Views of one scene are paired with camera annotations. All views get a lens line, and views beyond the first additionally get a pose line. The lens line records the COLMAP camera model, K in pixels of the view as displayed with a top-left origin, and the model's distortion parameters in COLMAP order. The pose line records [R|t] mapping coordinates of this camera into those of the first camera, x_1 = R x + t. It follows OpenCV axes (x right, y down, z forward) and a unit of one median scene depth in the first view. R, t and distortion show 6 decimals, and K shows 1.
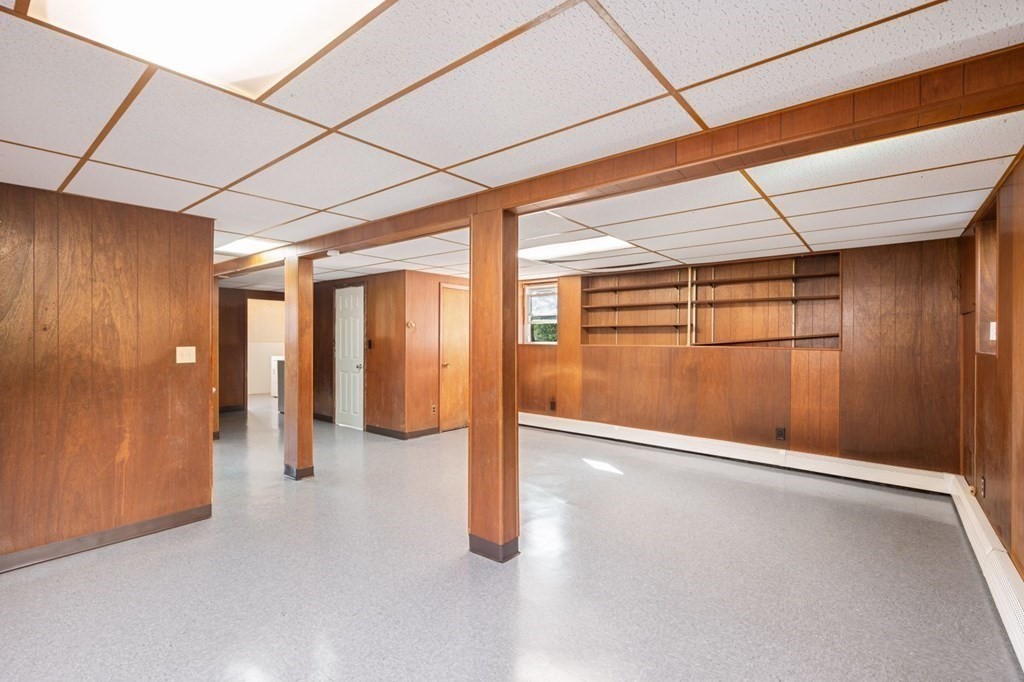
lens RADIAL K [[470.3, 0, 511.2], [0, 470.3, 339.8], [0, 0, 1]] dist [-0.000686, 0.000647]
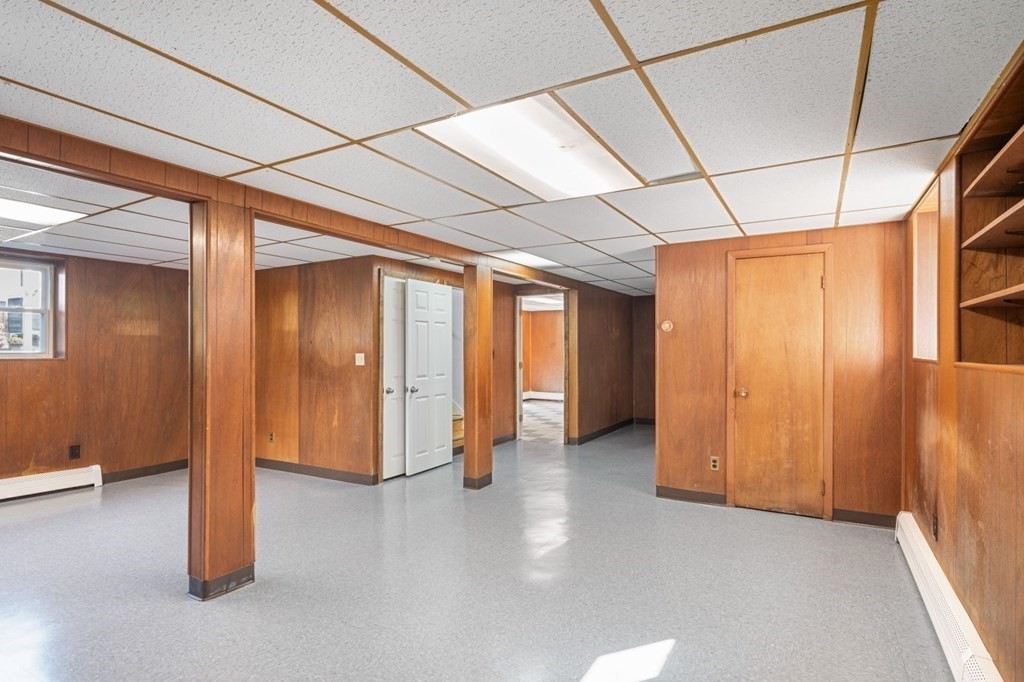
lens RADIAL K [[524.6, 0, 517.1], [0, 524.6, 342.4], [0, 0, 1]] dist [-0.001514, 0.000654]
pose [[0.166752, -0.013450, -0.985907, 0.894097], [-0.004694, 0.999885, -0.014434, 0.002174], [0.985988, 0.007034, 0.166670, 1.197521]]
